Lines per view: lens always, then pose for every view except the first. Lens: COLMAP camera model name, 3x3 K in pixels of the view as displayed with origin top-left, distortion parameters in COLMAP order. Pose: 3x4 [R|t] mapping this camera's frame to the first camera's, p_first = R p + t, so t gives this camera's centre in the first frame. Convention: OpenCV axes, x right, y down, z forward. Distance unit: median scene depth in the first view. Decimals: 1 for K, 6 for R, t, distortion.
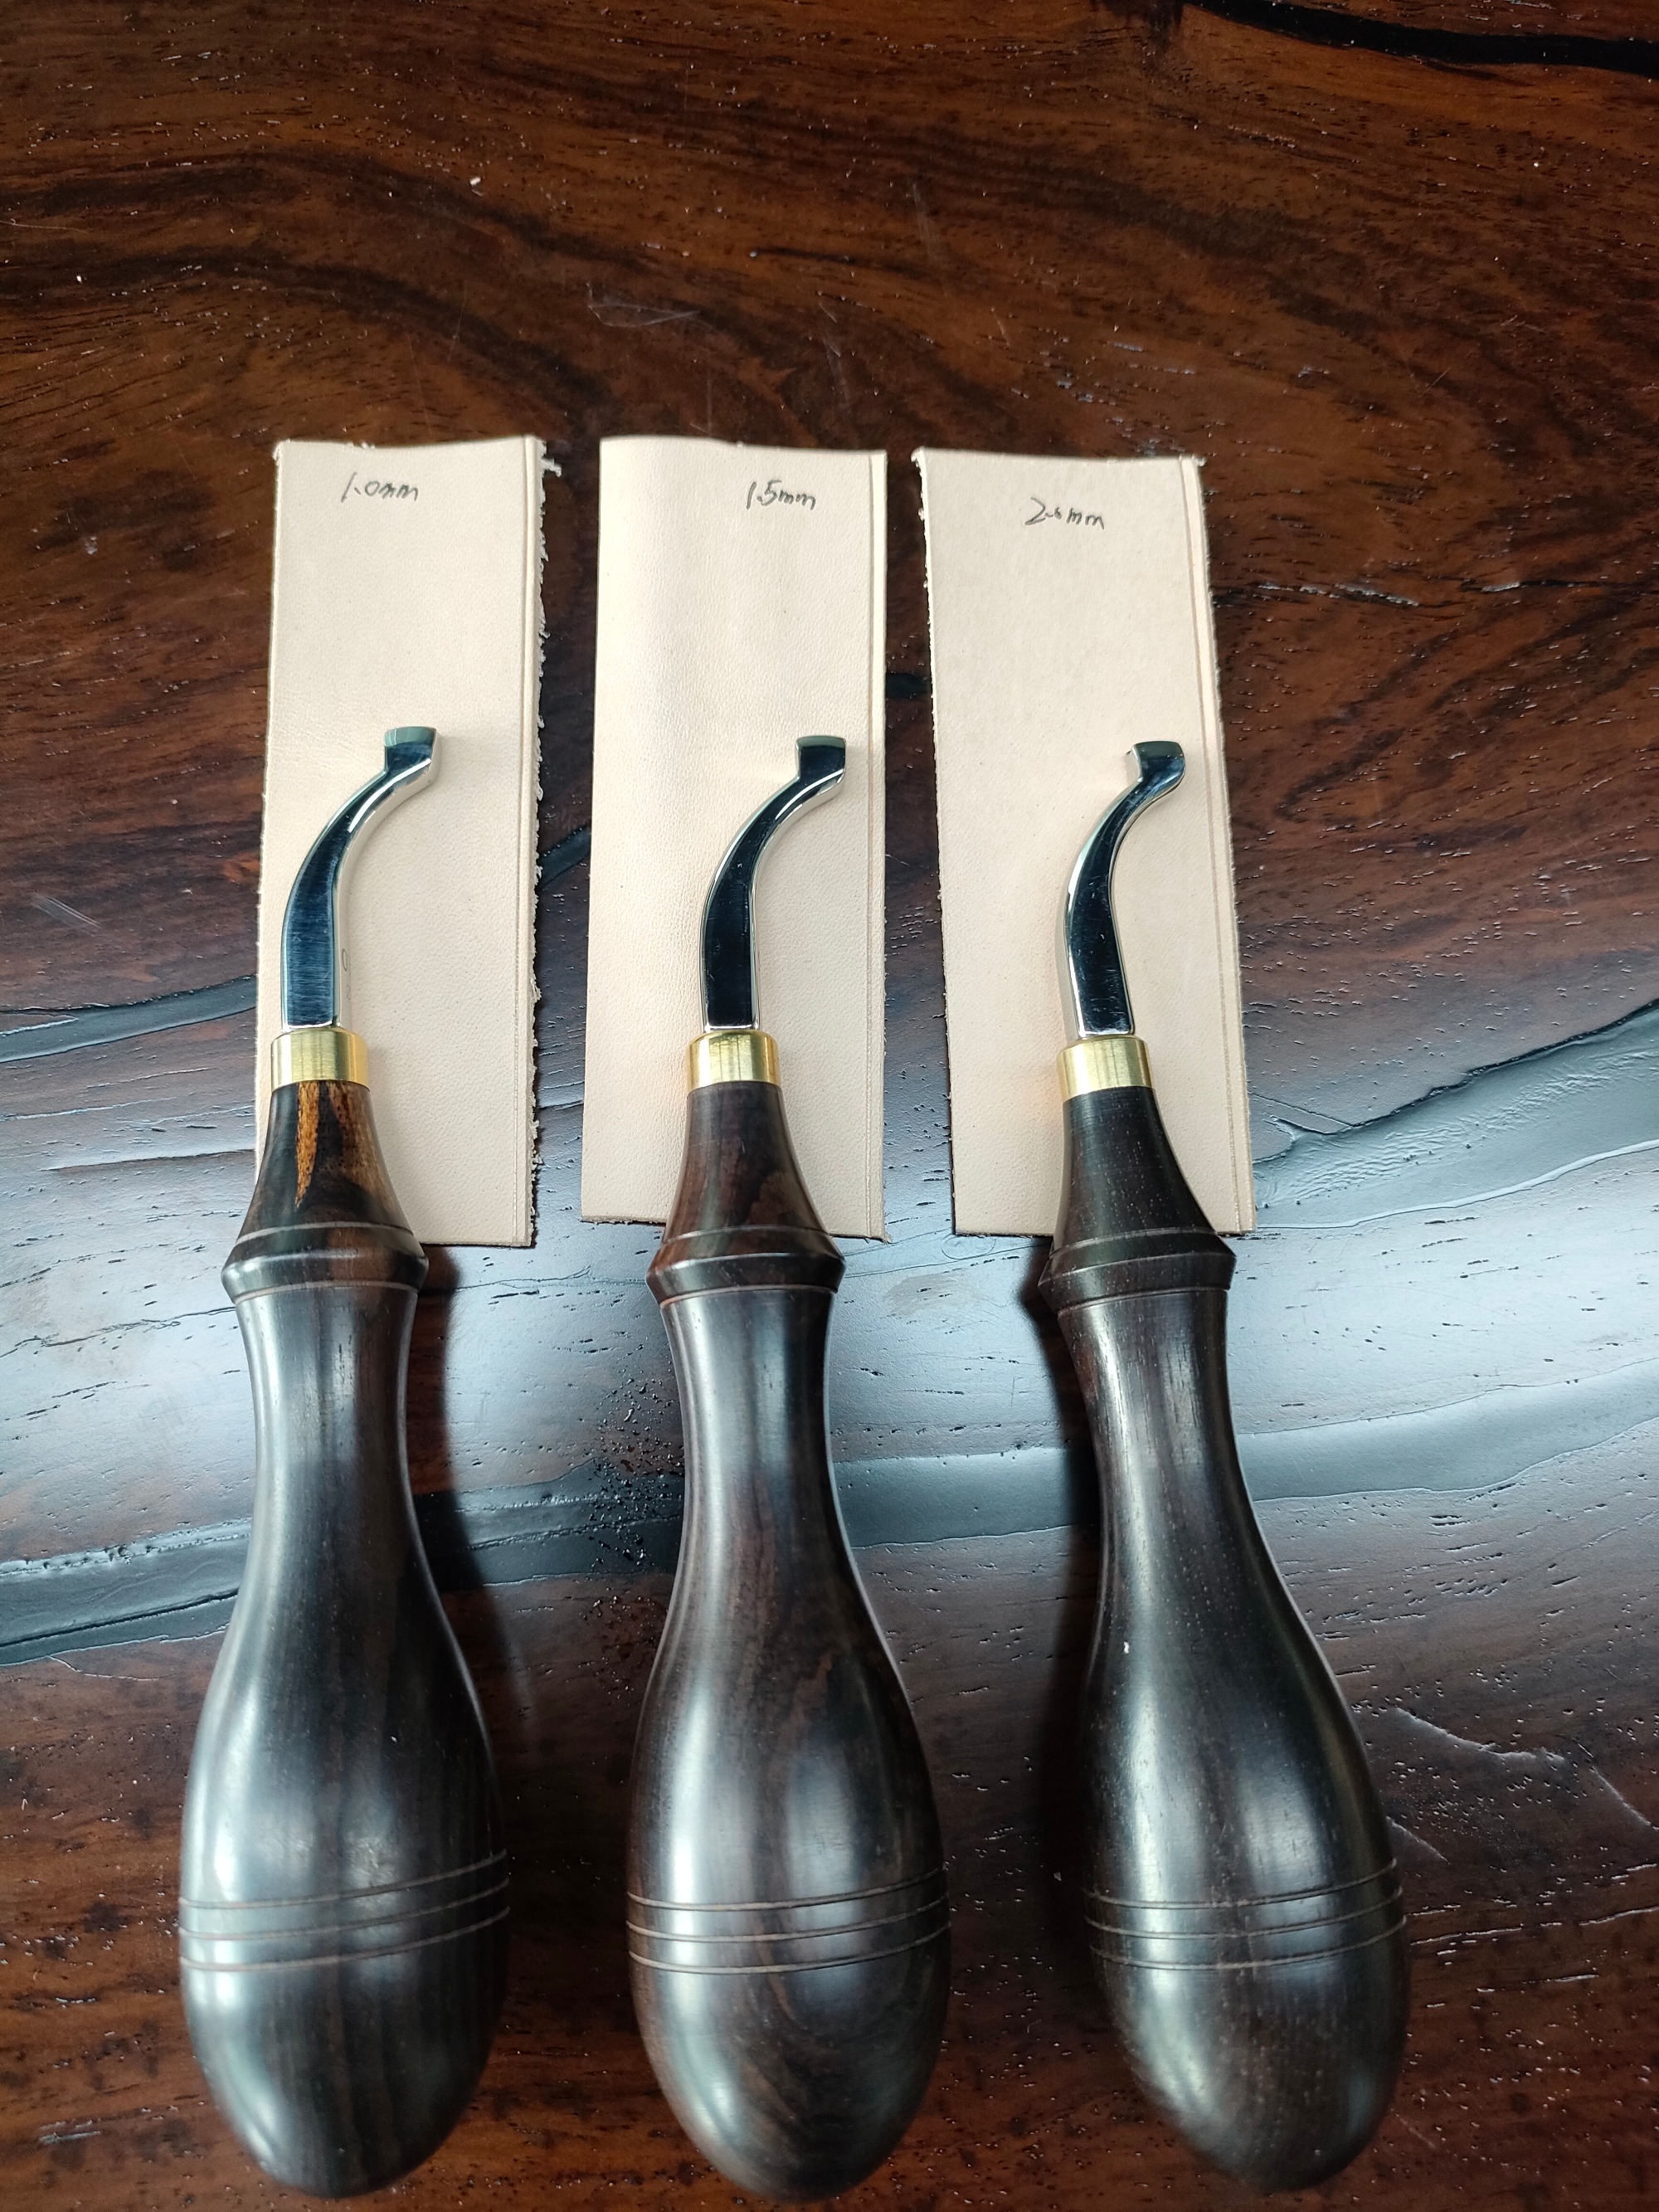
lens RADIAL K [[1822.6, 0, 831.7], [0, 1822.6, 1100.3], [0, 0, 1]] dist [-0.000082, -0.060317]
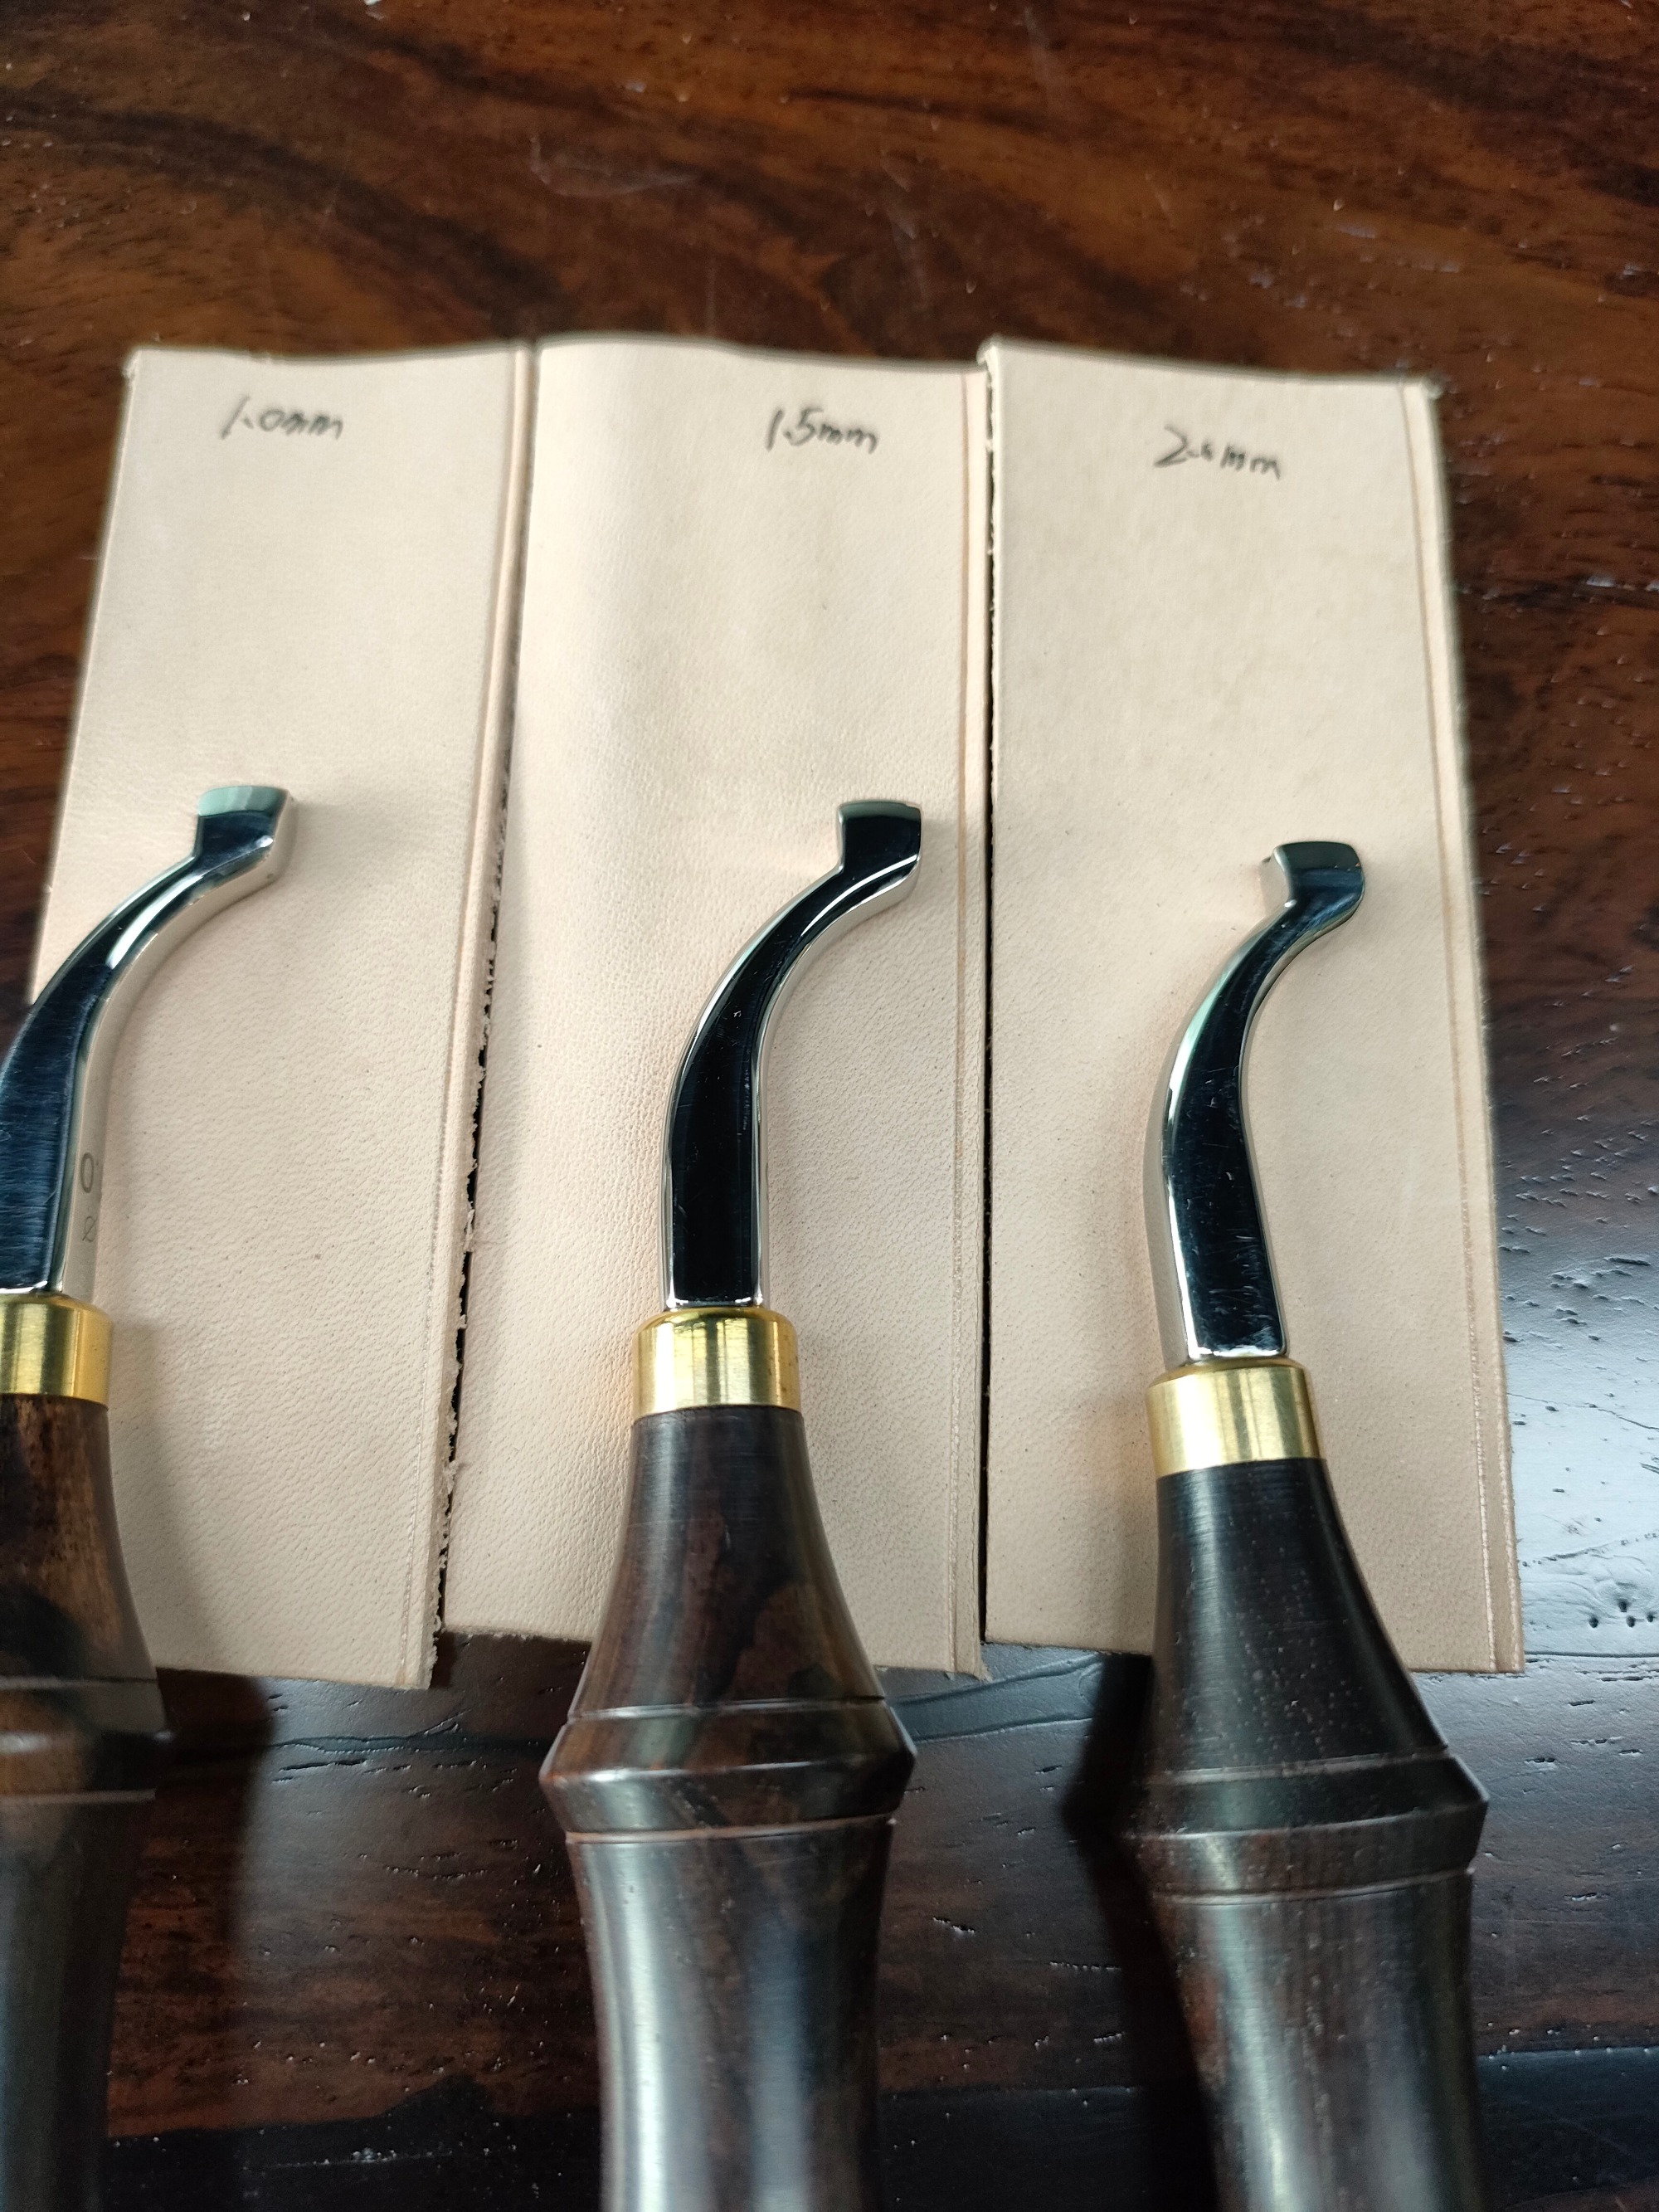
lens RADIAL K [[1621.8, 0, 837.2], [0, 1621.8, 1120.4], [0, 0, 1]] dist [-0.020265, -0.015361]
pose [[0.999644, 0.012509, -0.023555, -0.005786], [-0.014096, 0.997555, -0.068453, -0.055258], [0.022642, 0.068761, 0.997376, 0.448827]]
